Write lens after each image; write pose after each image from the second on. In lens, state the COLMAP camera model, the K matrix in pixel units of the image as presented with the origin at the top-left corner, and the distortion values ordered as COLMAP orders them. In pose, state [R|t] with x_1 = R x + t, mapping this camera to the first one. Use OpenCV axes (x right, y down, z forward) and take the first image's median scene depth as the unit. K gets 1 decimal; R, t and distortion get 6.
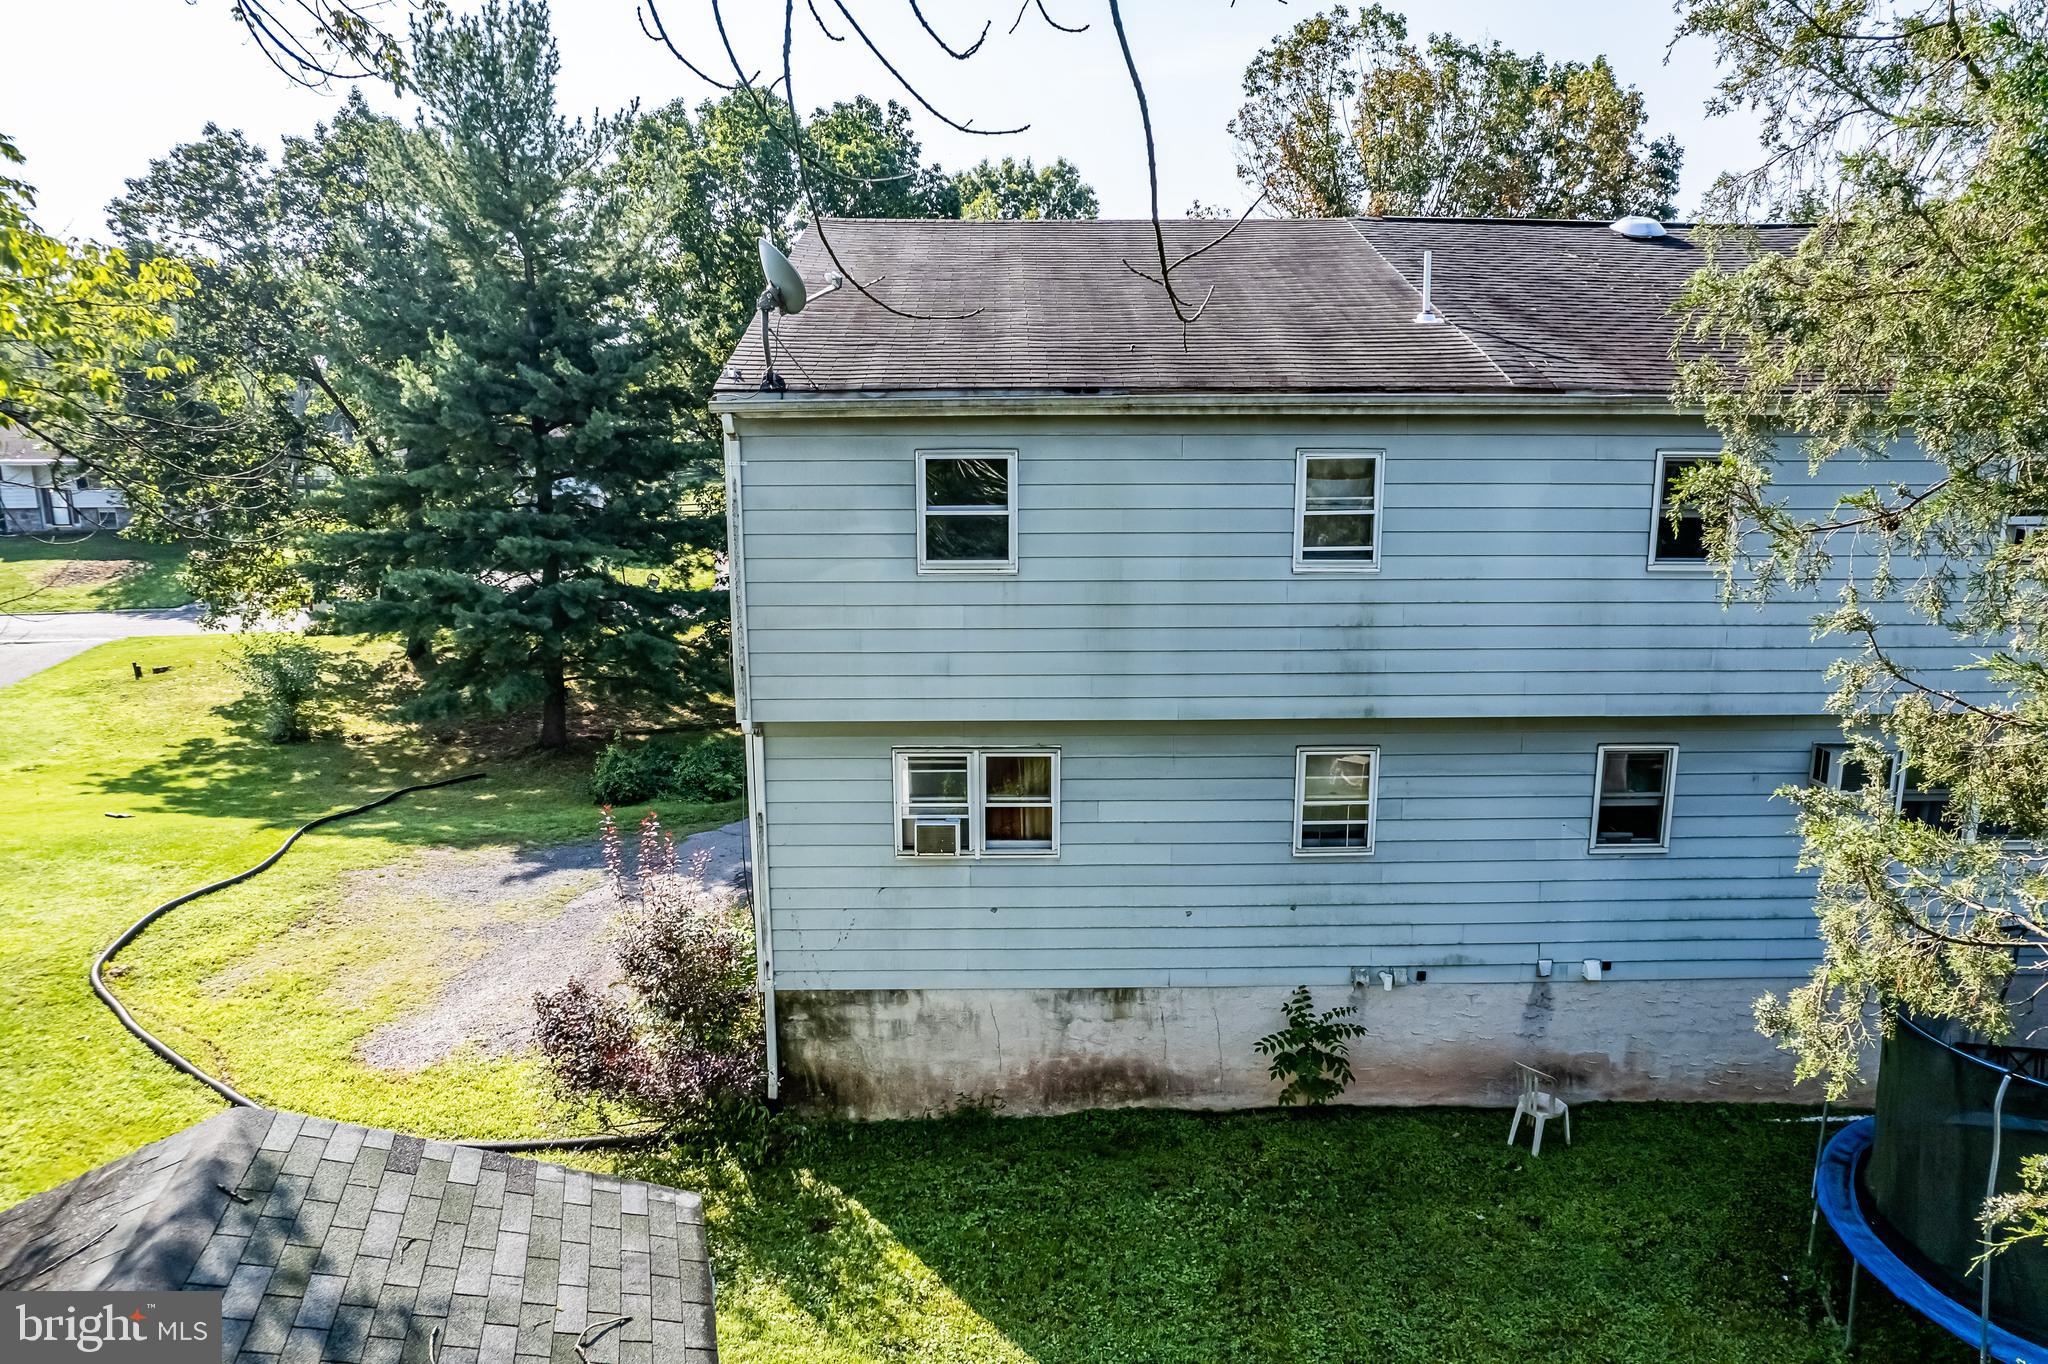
lens RADIAL K [[827.1, 0, 1036.6], [0, 827.1, 687.8], [0, 0, 1]] dist [-0.017850, 0.008494]
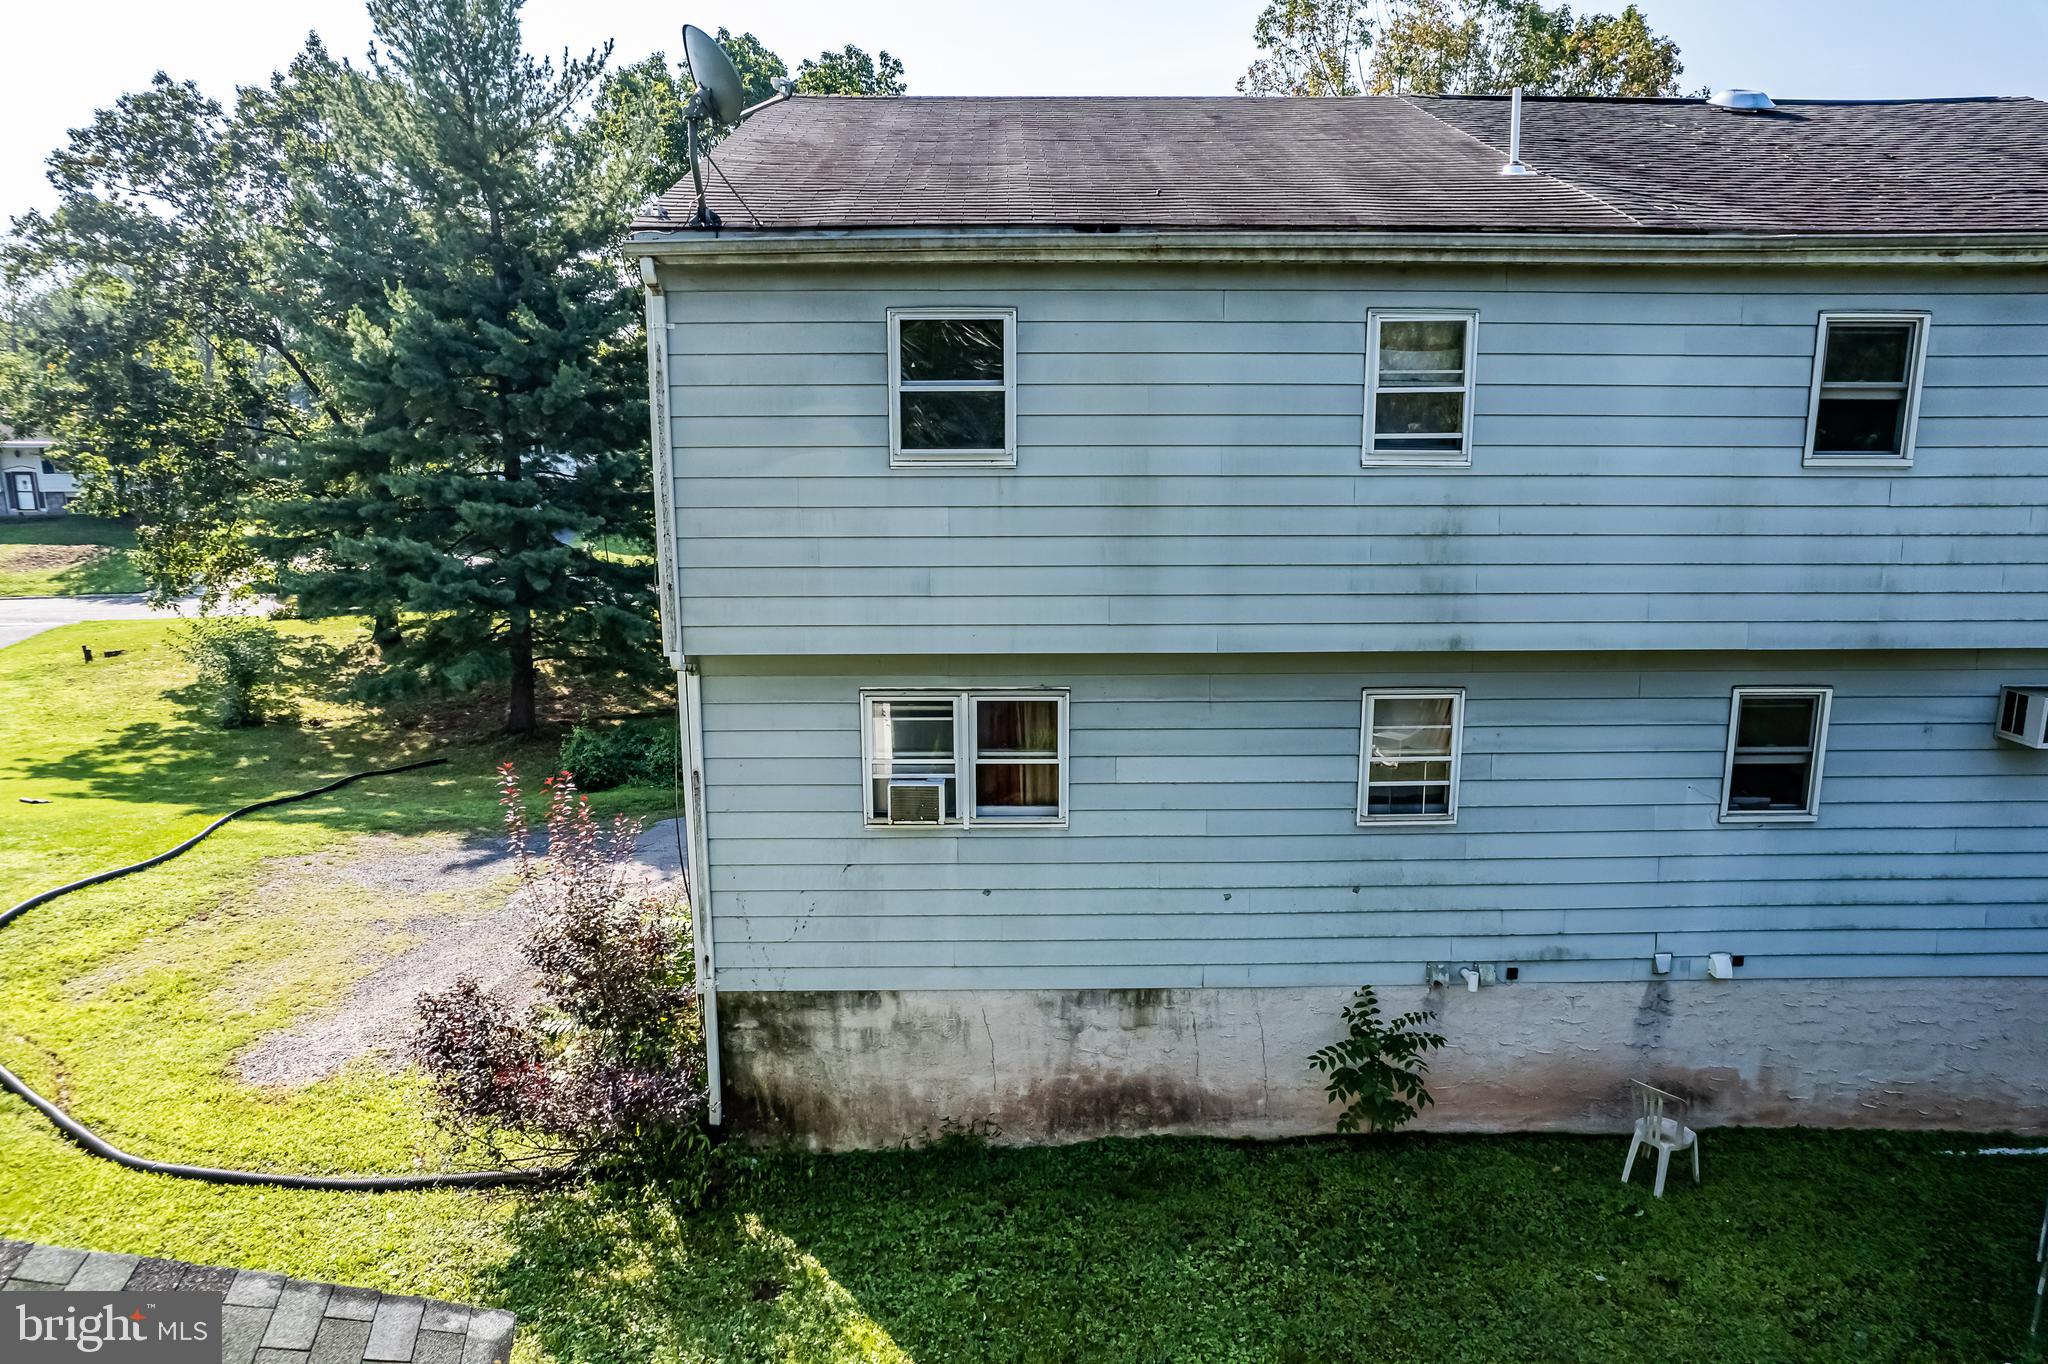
lens RADIAL K [[827.1, 0, 1036.6], [0, 827.1, 687.8], [0, 0, 1]] dist [-0.017850, 0.008494]
pose [[0.999999, 0.000238, 0.001320, -0.003919], [-0.000237, 1.000000, -0.000636, 0.068313], [-0.001320, 0.000636, 0.999999, 0.187968]]
